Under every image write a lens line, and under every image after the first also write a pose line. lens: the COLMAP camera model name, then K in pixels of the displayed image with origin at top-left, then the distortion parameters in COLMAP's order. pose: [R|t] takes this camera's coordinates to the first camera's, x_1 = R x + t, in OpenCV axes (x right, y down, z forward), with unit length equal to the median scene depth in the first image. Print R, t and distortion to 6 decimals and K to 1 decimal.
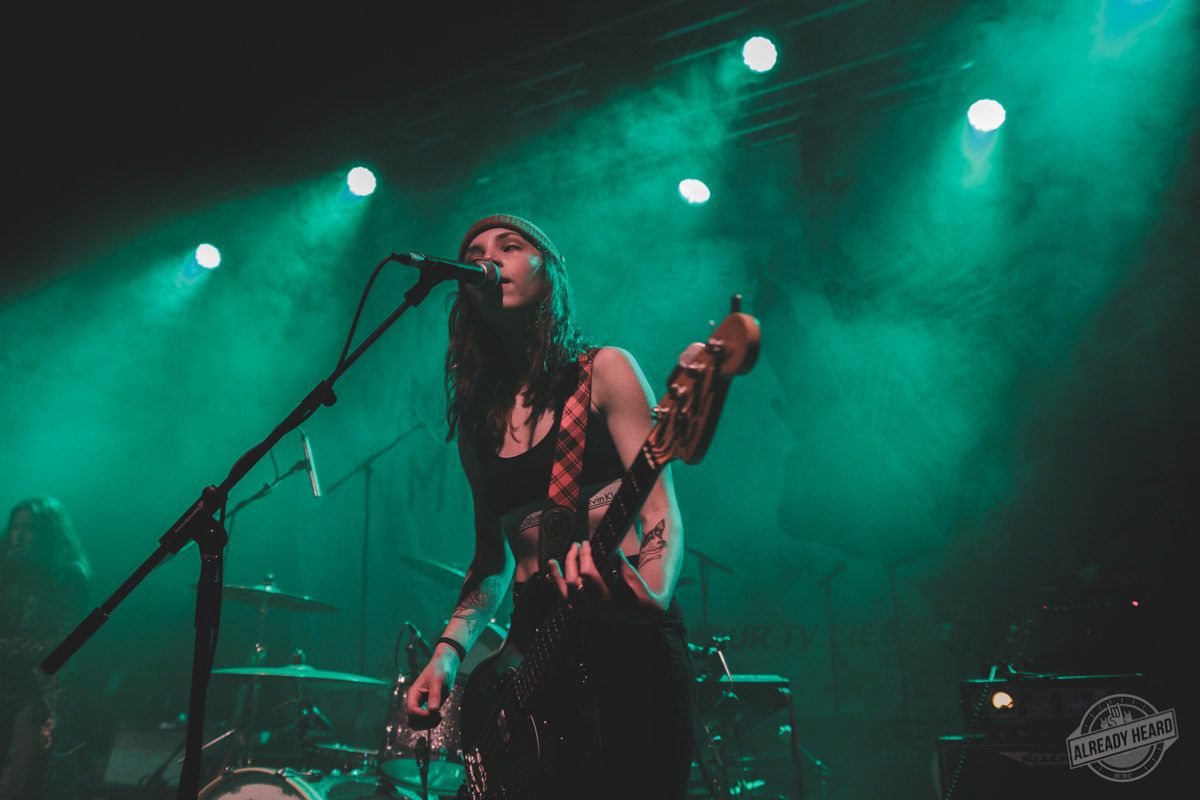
lens RADIAL K [[925.4, 0, 595.7], [0, 925.4, 425.8], [0, 0, 1]] dist [-0.060752, 0.003159]
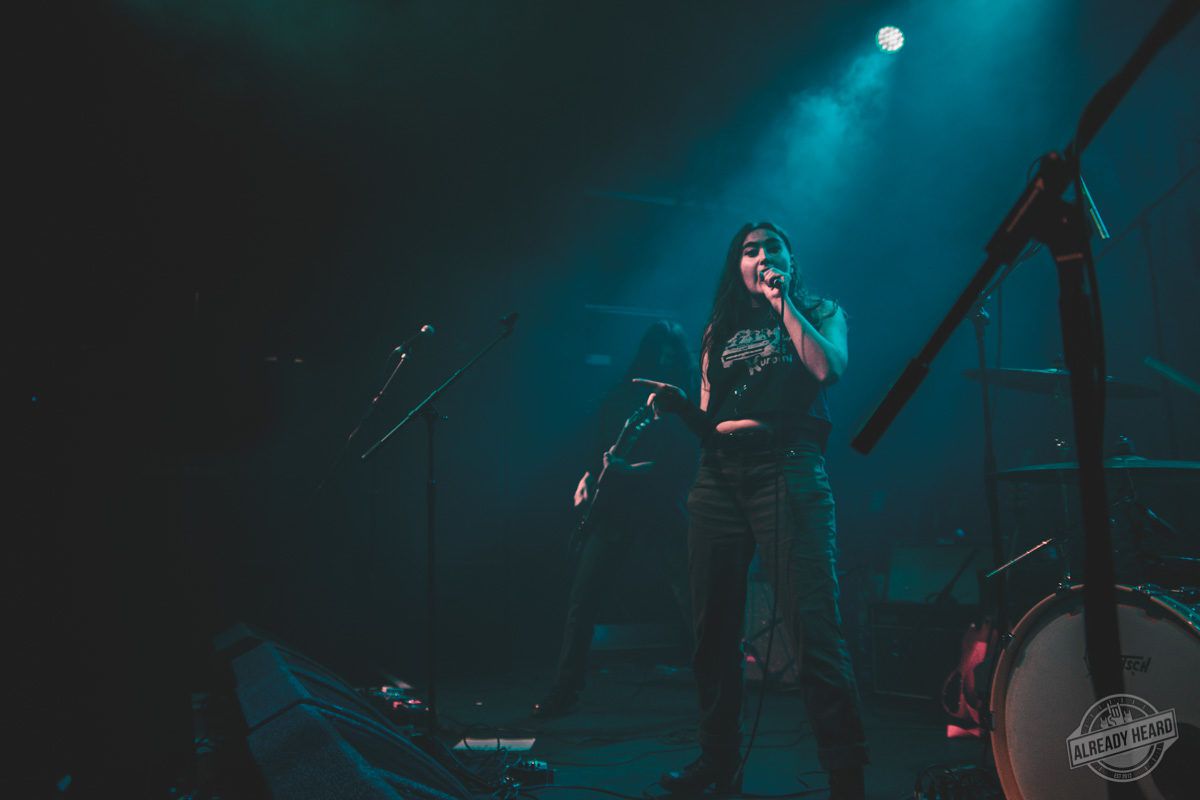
lens RADIAL K [[928.0, 0, 604.7], [0, 928.0, 419.3], [0, 0, 1]] dist [-0.072750, 0.030780]
pose [[0.744535, -0.080067, -0.662764, -0.219902], [0.193128, 0.976164, 0.099027, 0.112566], [0.639037, -0.201727, 0.742252, 0.256380]]
